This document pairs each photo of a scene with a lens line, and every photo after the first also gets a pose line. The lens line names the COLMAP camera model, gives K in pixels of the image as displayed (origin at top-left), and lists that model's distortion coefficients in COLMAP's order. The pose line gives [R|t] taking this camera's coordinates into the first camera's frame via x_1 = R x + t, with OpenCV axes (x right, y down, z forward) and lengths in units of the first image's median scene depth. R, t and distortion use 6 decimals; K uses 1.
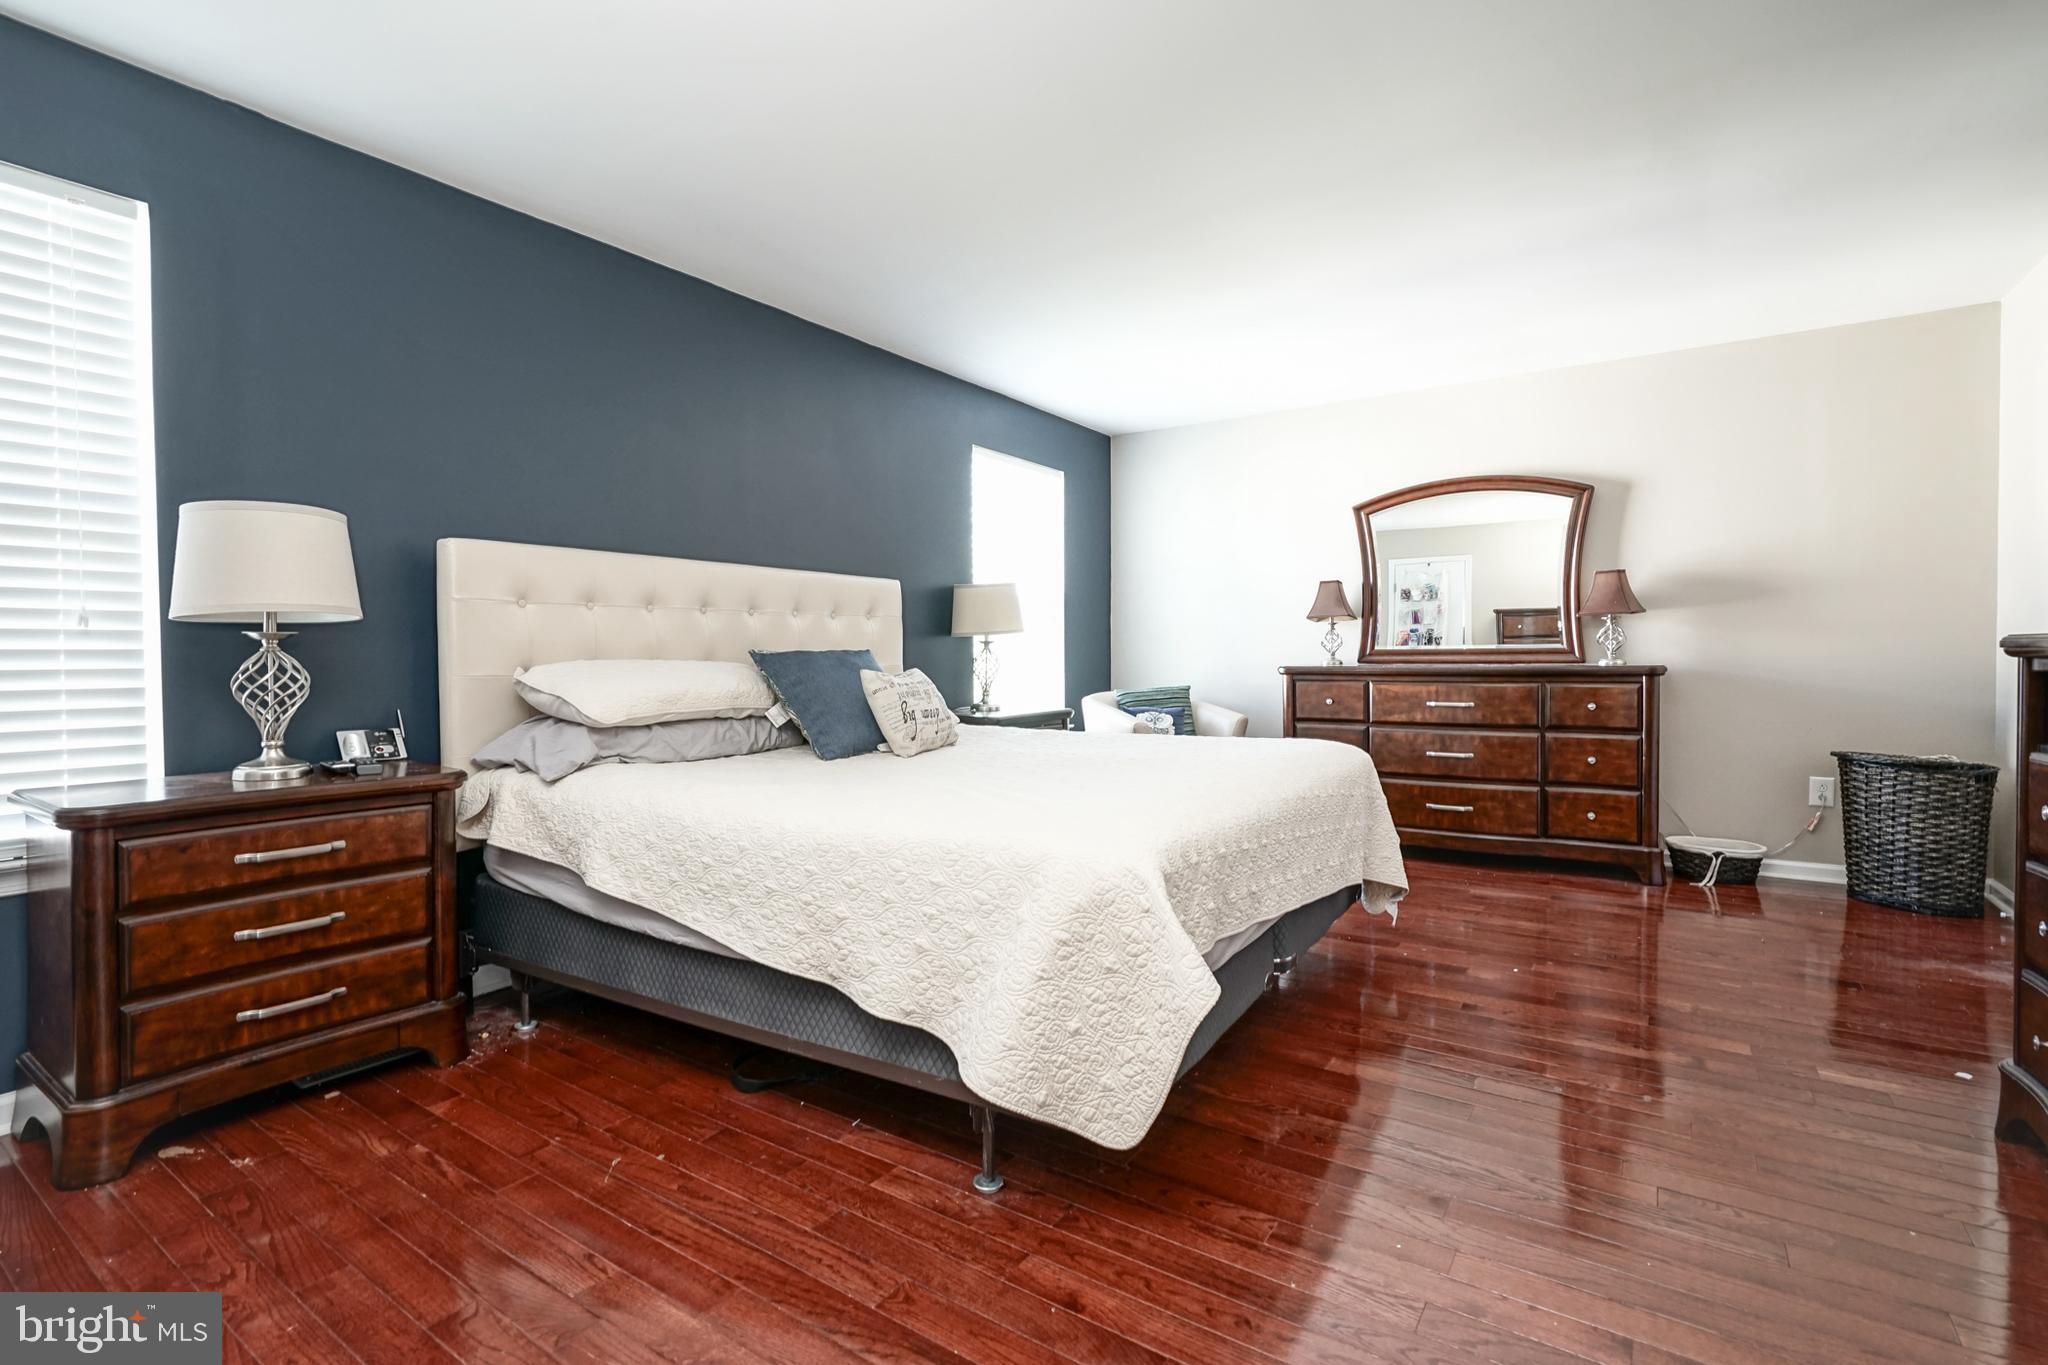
lens RADIAL K [[934.2, 0, 1034.7], [0, 934.2, 672.0], [0, 0, 1]] dist [-0.007551, 0.003237]
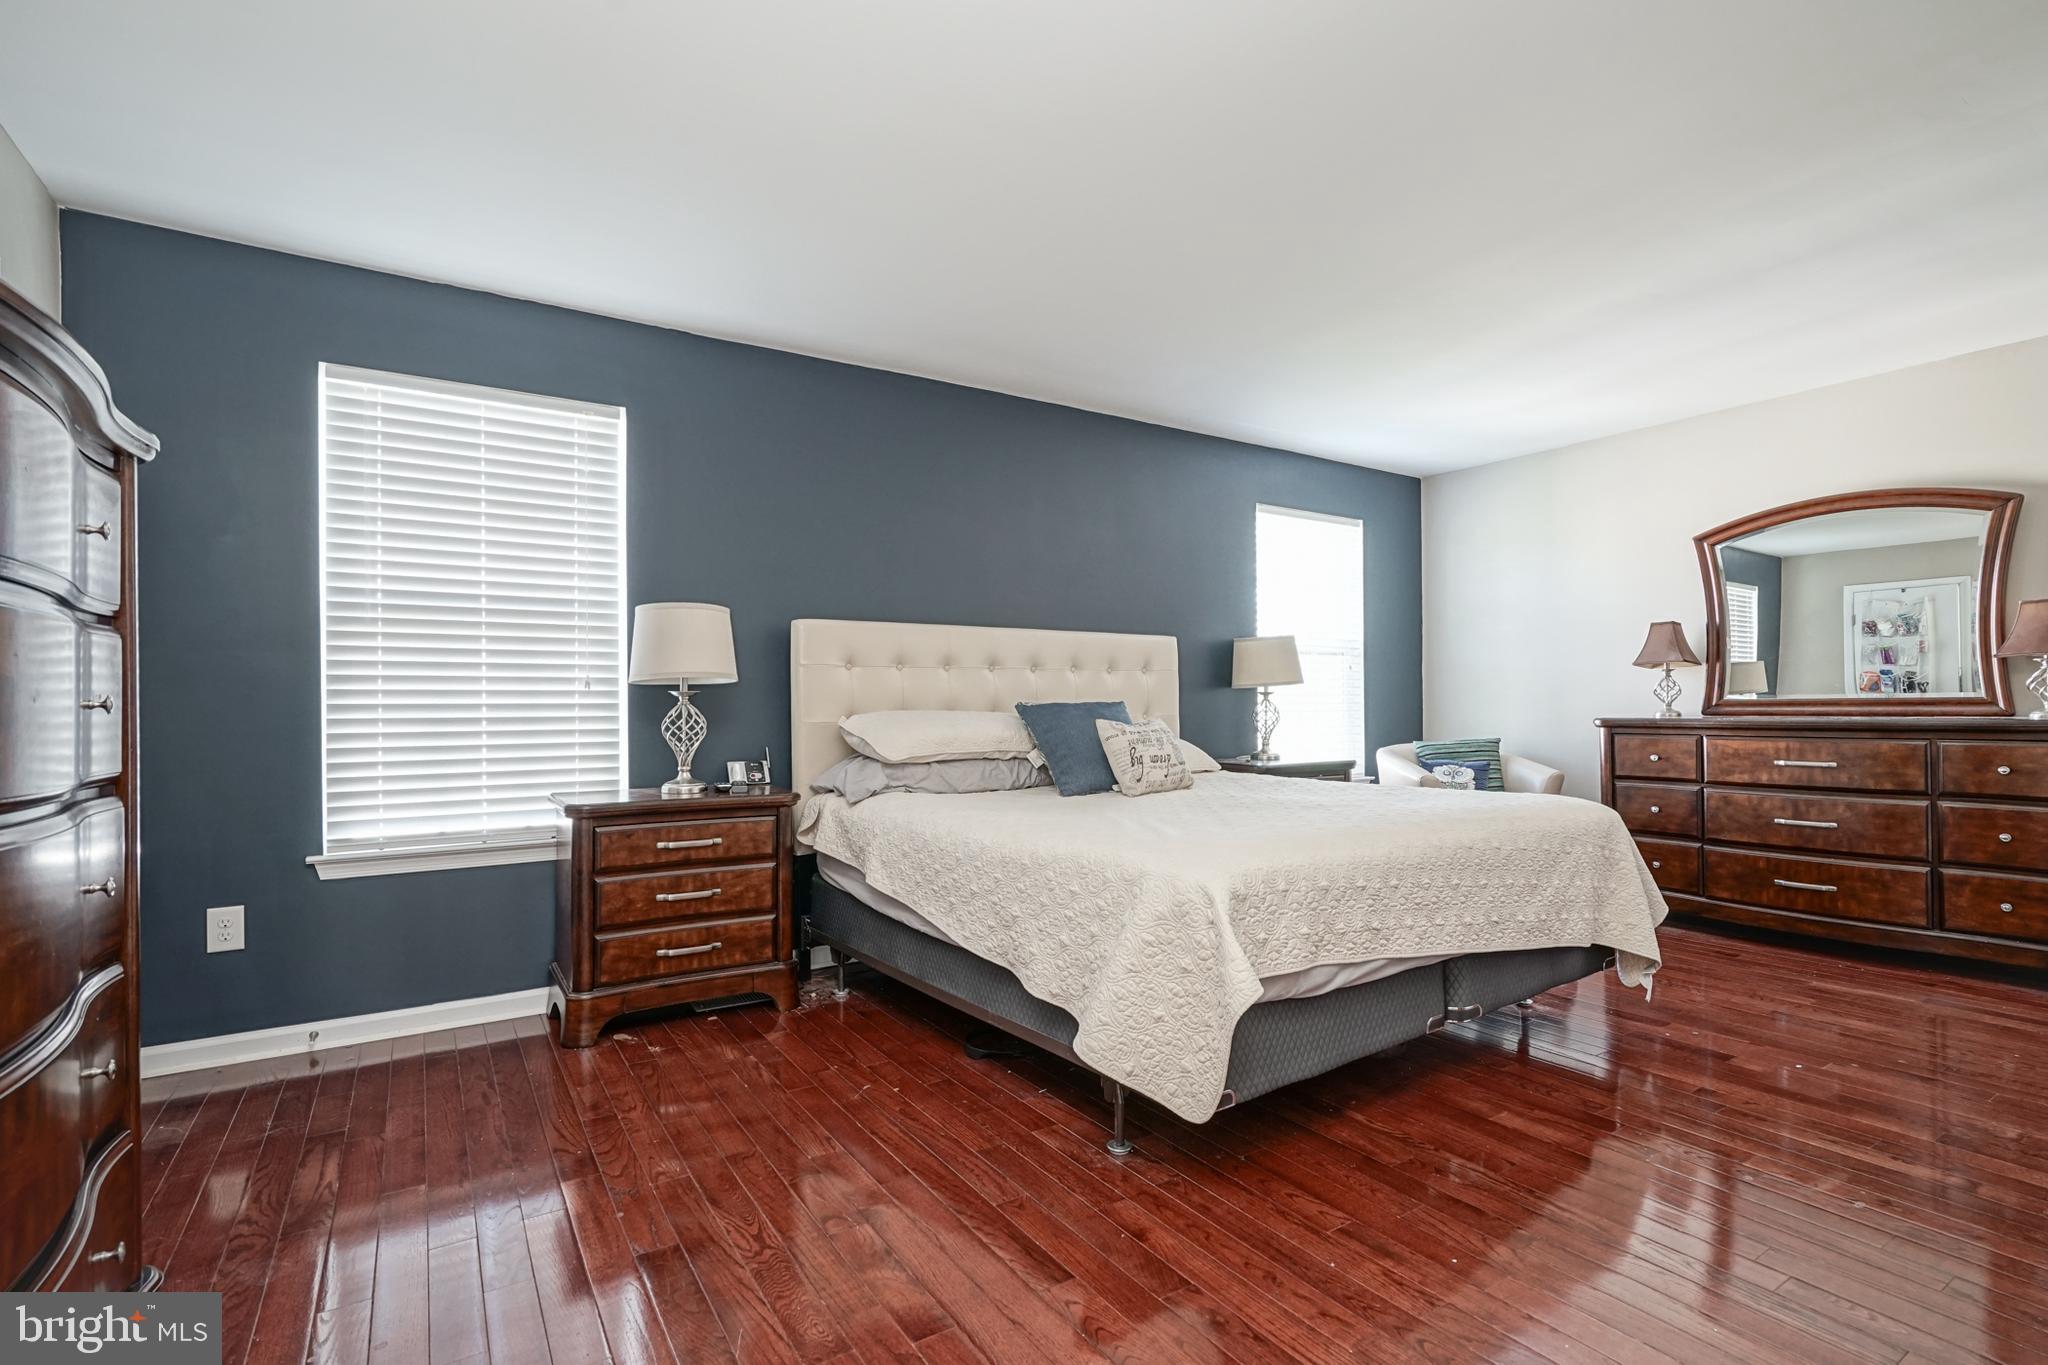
lens RADIAL K [[934.2, 0, 1012.9], [0, 934.2, 697.6], [0, 0, 1]] dist [-0.007551, 0.003237]
pose [[0.917525, -0.003666, -0.397661, 0.221130], [-0.006536, 0.999683, -0.024296, -0.000966], [0.397624, 0.024891, 0.917211, -0.125252]]
